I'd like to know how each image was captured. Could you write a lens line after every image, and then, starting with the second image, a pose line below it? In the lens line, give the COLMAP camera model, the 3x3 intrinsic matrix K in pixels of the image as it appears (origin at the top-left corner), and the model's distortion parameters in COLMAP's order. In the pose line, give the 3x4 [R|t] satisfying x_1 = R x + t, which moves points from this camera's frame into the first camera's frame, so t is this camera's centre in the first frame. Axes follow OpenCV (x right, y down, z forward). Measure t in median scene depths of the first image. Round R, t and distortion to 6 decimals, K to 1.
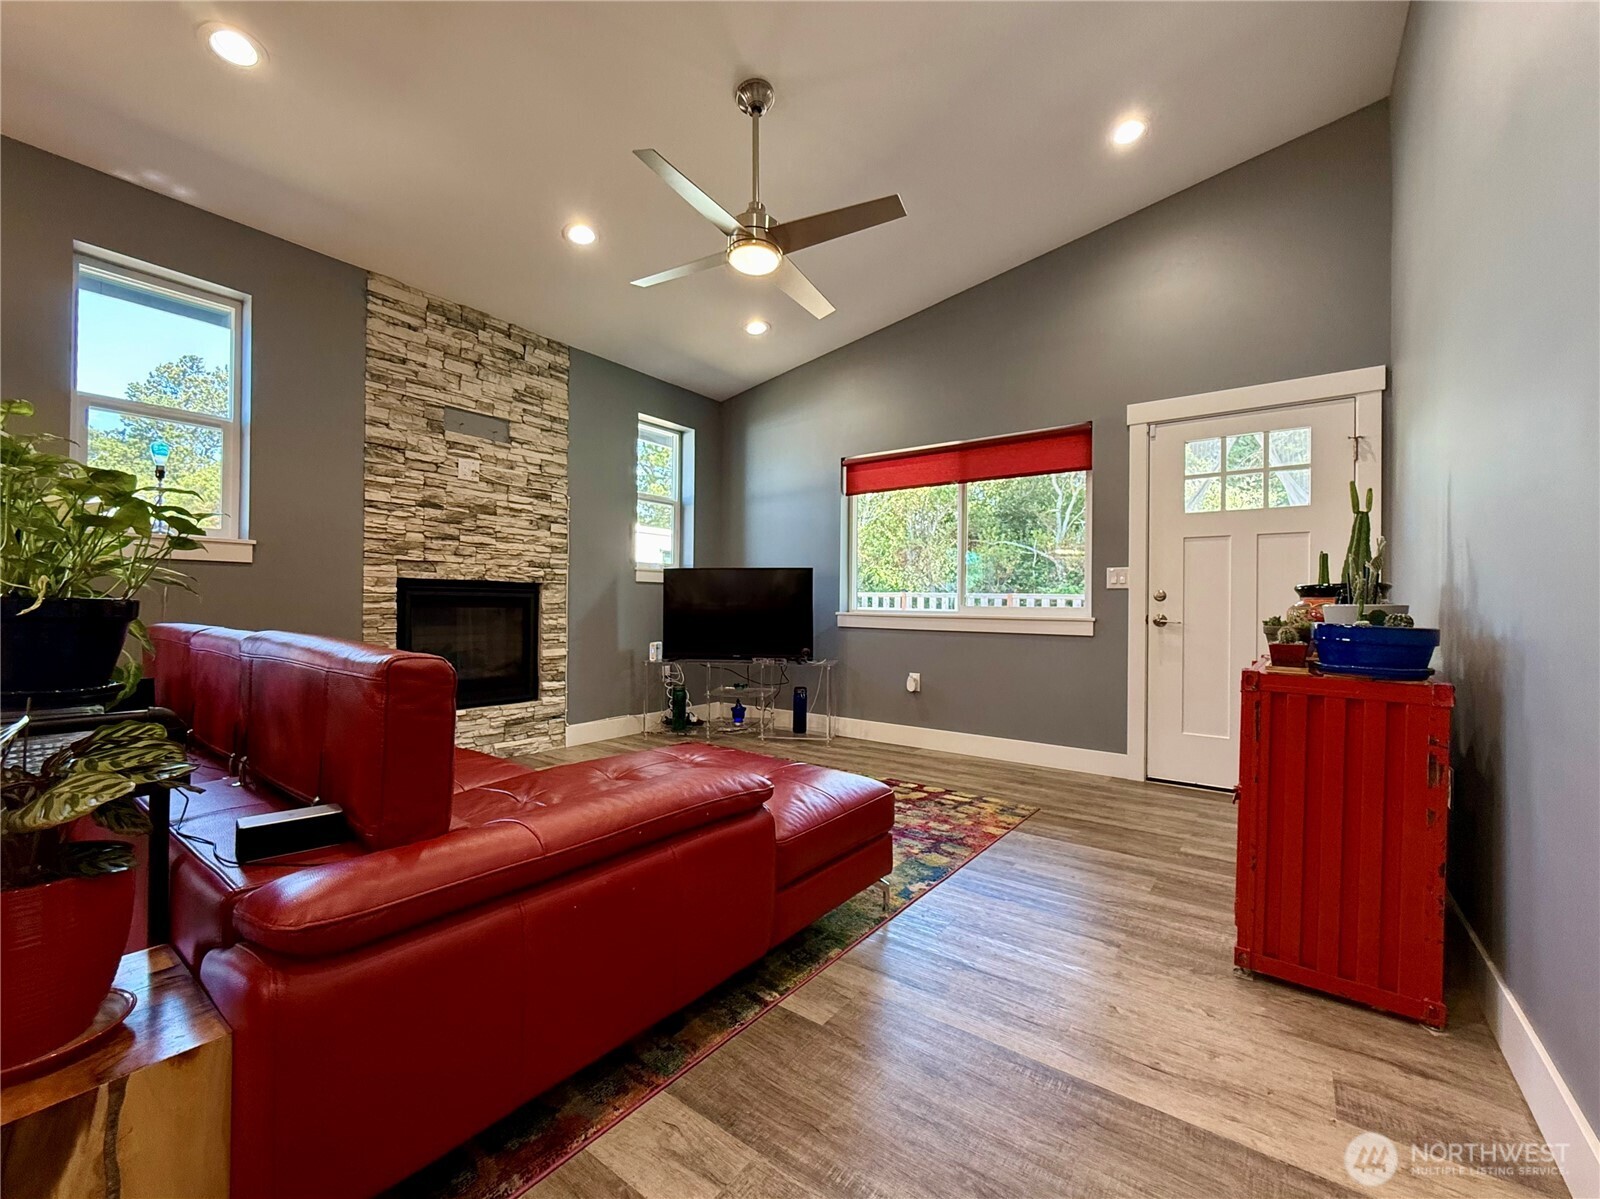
lens RADIAL K [[660.3, 0, 804.5], [0, 660.3, 601.1], [0, 0, 1]] dist [-0.000055, -0.000001]
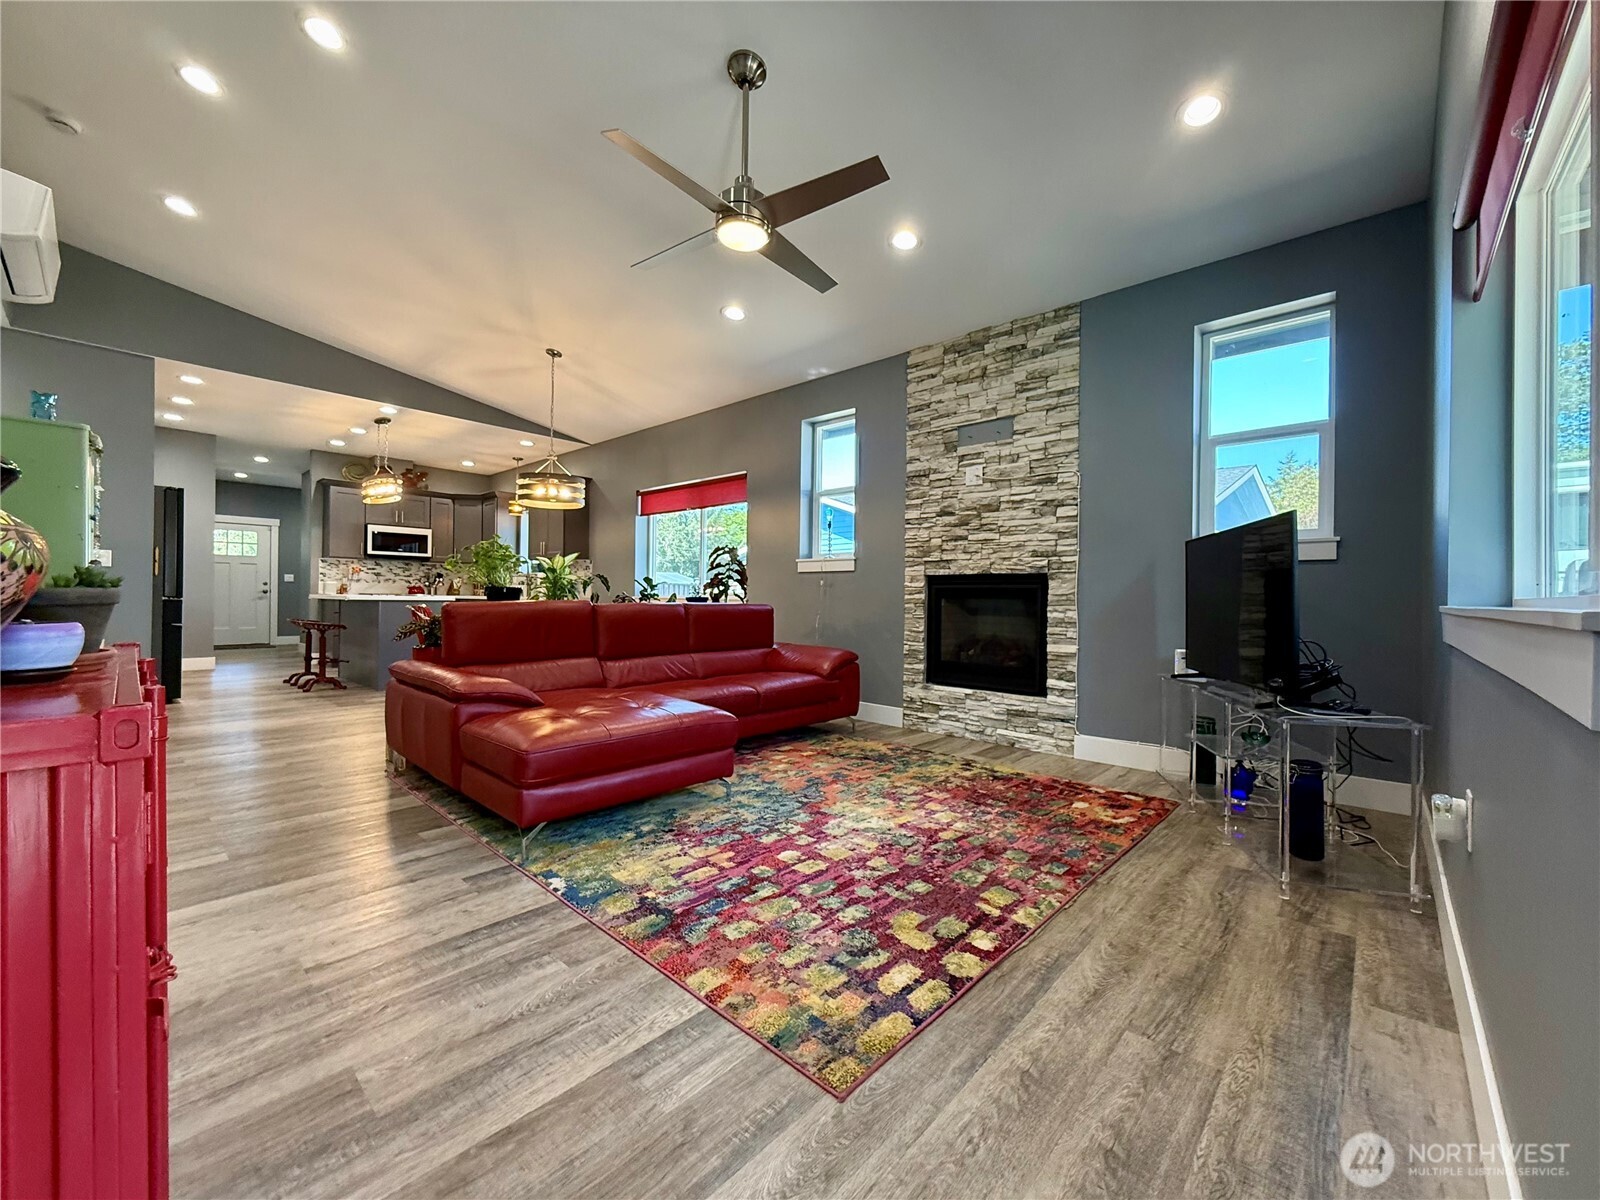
lens RADIAL K [[635.1, 0, 803.9], [0, 635.1, 600.0], [0, 0, 1]] dist [-0.000718, -0.000116]
pose [[-0.104702, -0.011175, -0.994441, 0.574926], [-0.007915, 0.999915, -0.010403, 0.024887], [0.994472, 0.006782, -0.104782, 0.806674]]
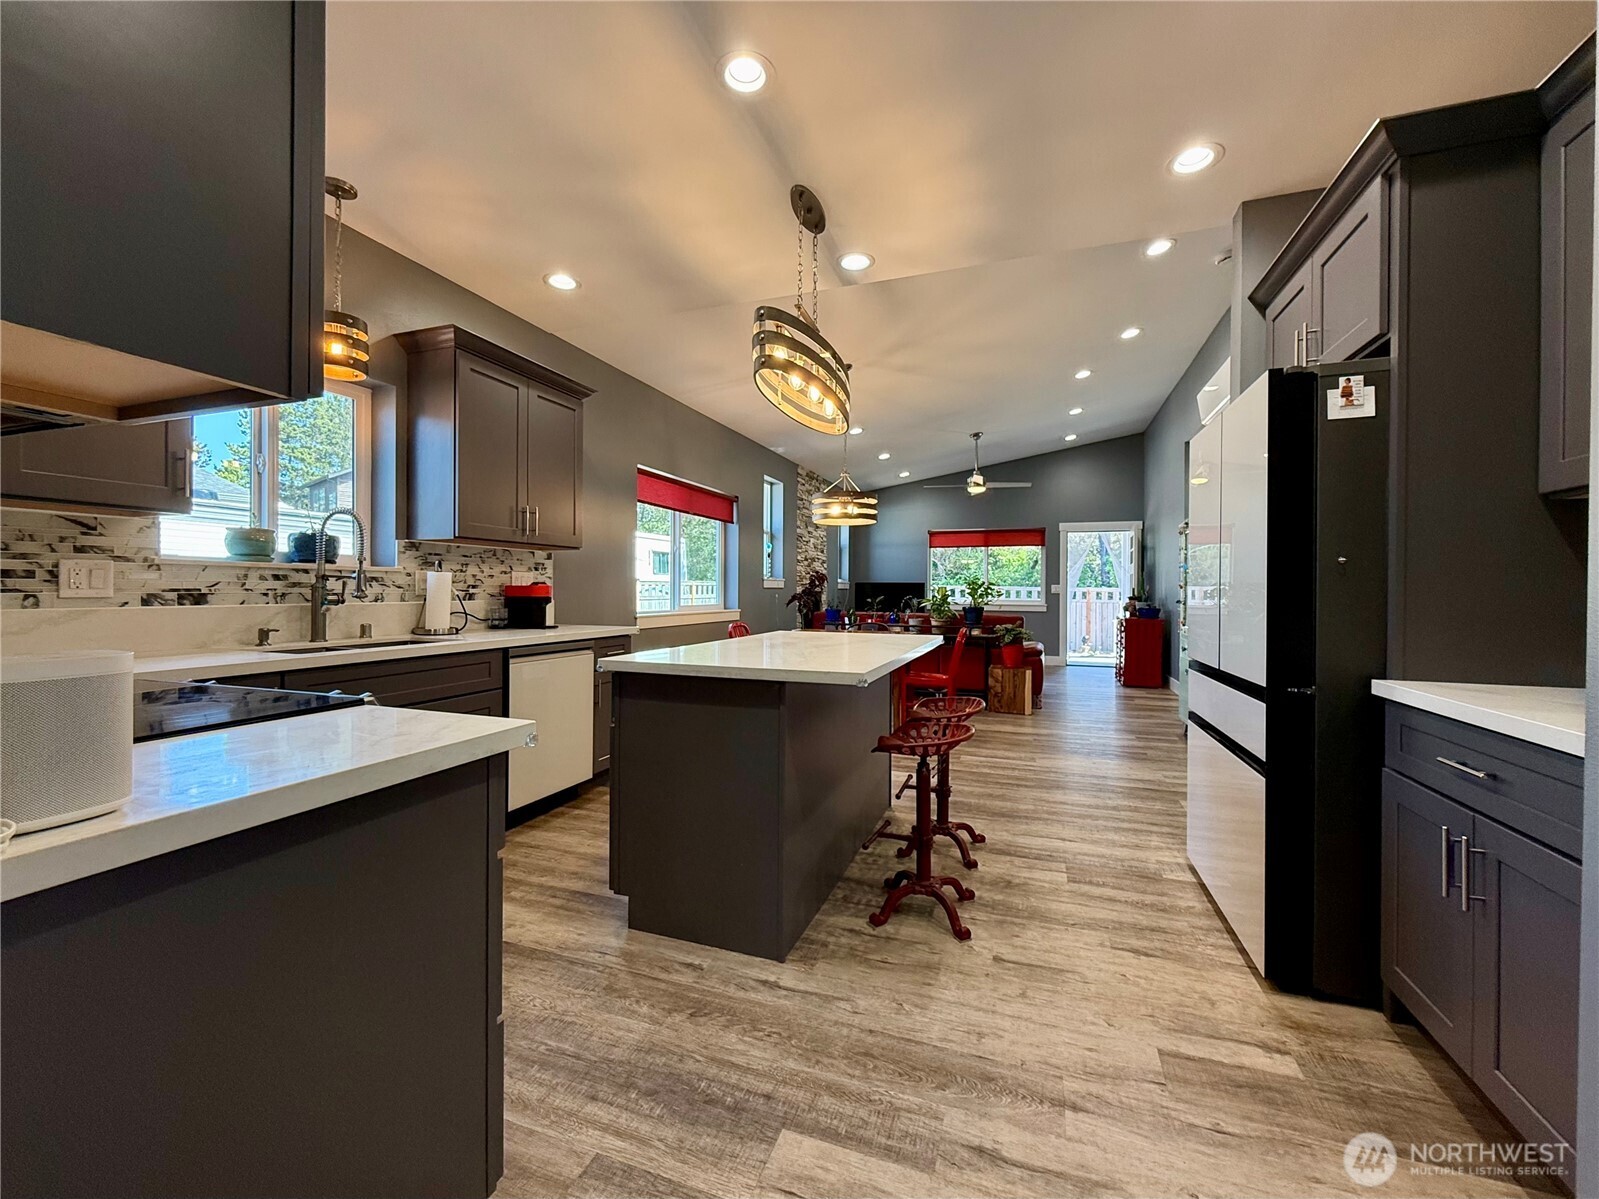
lens RADIAL K [[651.4, 0, 804.0], [0, 651.4, 595.6], [0, 0, 1]] dist [-0.000081, -0.000051]
pose [[0.958223, -0.008280, 0.285902, -1.147088], [0.002763, 0.999802, 0.019697, -0.059971], [-0.286009, -0.018084, 0.958056, -1.113121]]
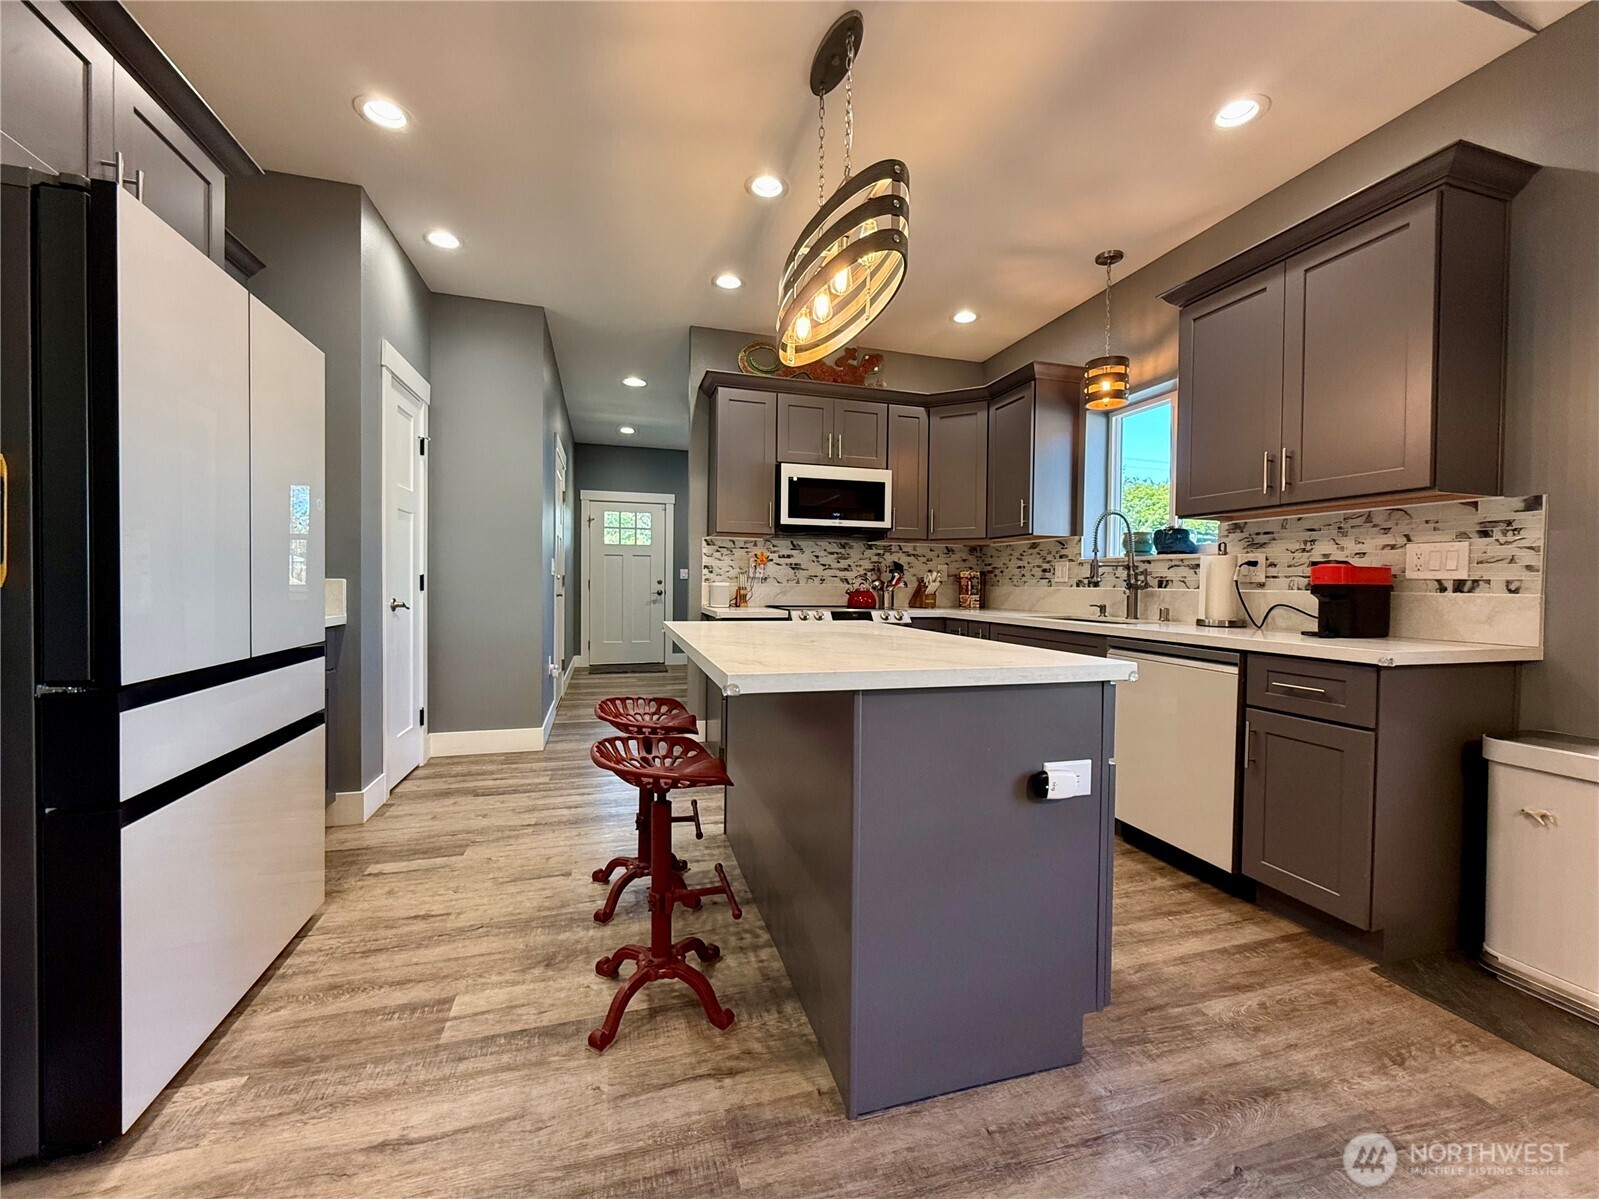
lens RADIAL K [[651.4, 0, 804.0], [0, 651.4, 595.6], [0, 0, 1]] dist [-0.000081, -0.000051]
pose [[-0.607066, -0.005687, -0.794631, -0.524657], [-0.014376, 0.999889, 0.003827, -0.027699], [0.794522, 0.013747, -0.607080, -0.157816]]
